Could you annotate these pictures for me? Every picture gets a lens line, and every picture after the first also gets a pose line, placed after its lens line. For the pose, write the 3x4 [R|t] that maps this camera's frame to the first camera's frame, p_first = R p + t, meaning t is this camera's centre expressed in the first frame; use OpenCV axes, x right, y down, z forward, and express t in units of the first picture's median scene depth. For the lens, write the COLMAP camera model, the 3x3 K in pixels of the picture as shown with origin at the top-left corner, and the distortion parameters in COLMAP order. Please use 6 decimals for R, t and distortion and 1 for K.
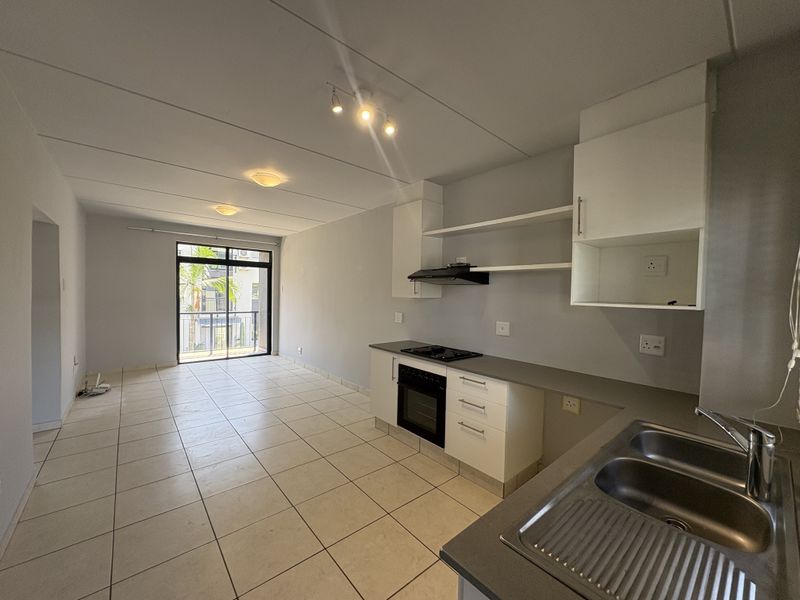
lens RADIAL K [[321.7, 0, 400.0], [0, 321.7, 300.0], [0, 0, 1]] dist [0.007828, -0.000467]
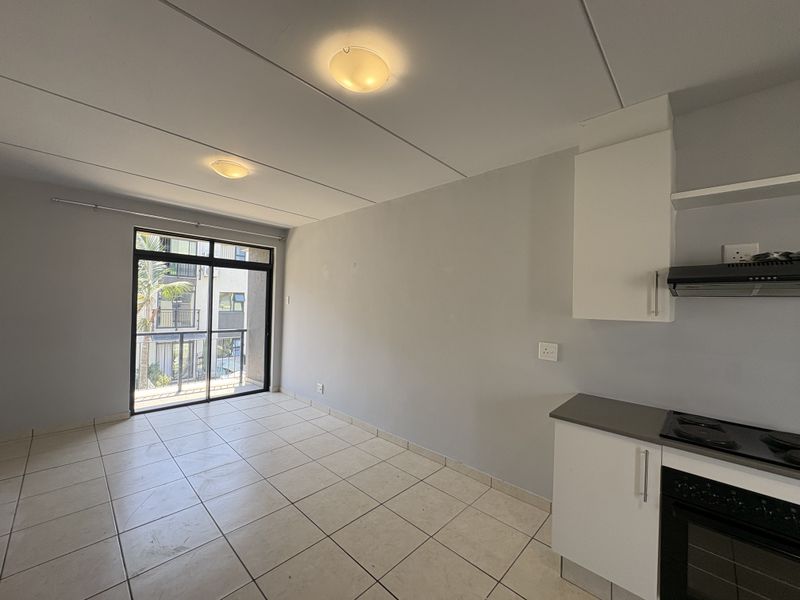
lens RADIAL K [[321.7, 0, 400.0], [0, 321.7, 300.0], [0, 0, 1]] dist [0.007828, -0.000467]
pose [[0.994553, 0.005260, 0.104103, -0.265716], [-0.001916, 0.999480, -0.032195, -0.015936], [-0.104219, 0.031820, 0.994045, 0.351180]]
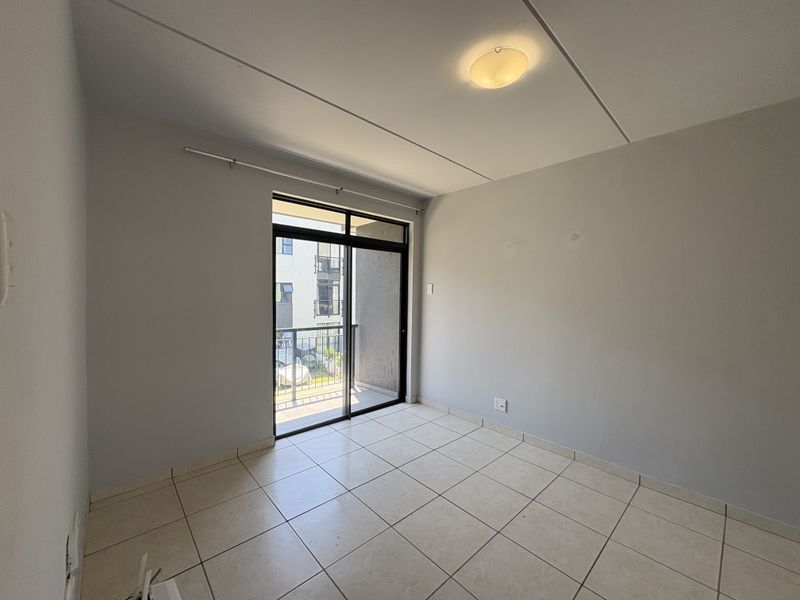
lens RADIAL K [[321.7, 0, 400.0], [0, 321.7, 300.0], [0, 0, 1]] dist [0.007828, -0.000467]
pose [[0.995924, -0.010623, 0.089574, -0.658939], [0.010956, 0.999935, -0.003228, -0.017679], [-0.089534, 0.004196, 0.995975, 0.600543]]
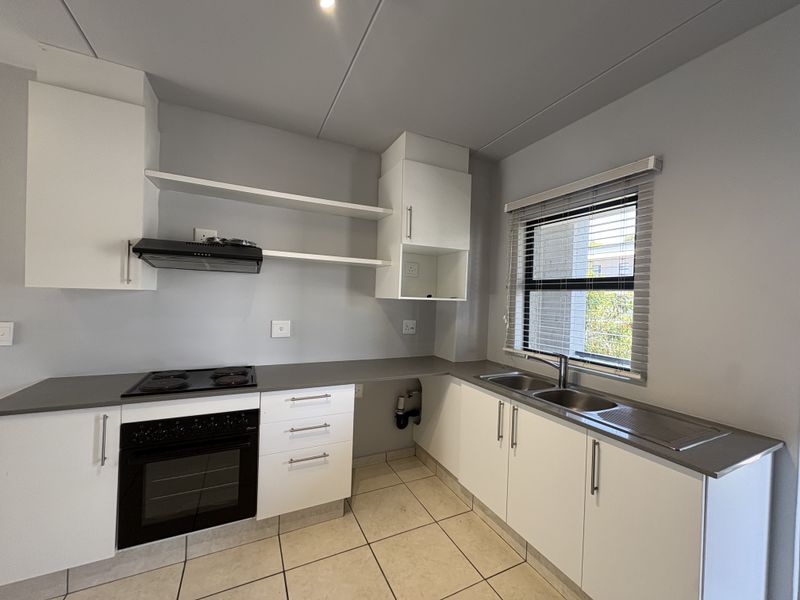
lens RADIAL K [[321.7, 0, 400.0], [0, 321.7, 300.0], [0, 0, 1]] dist [0.007828, -0.000467]
pose [[0.260697, -0.021034, 0.965192, -0.225854], [-0.002825, 0.999742, 0.022550, -0.002174], [-0.965417, -0.008605, 0.260570, 0.286385]]
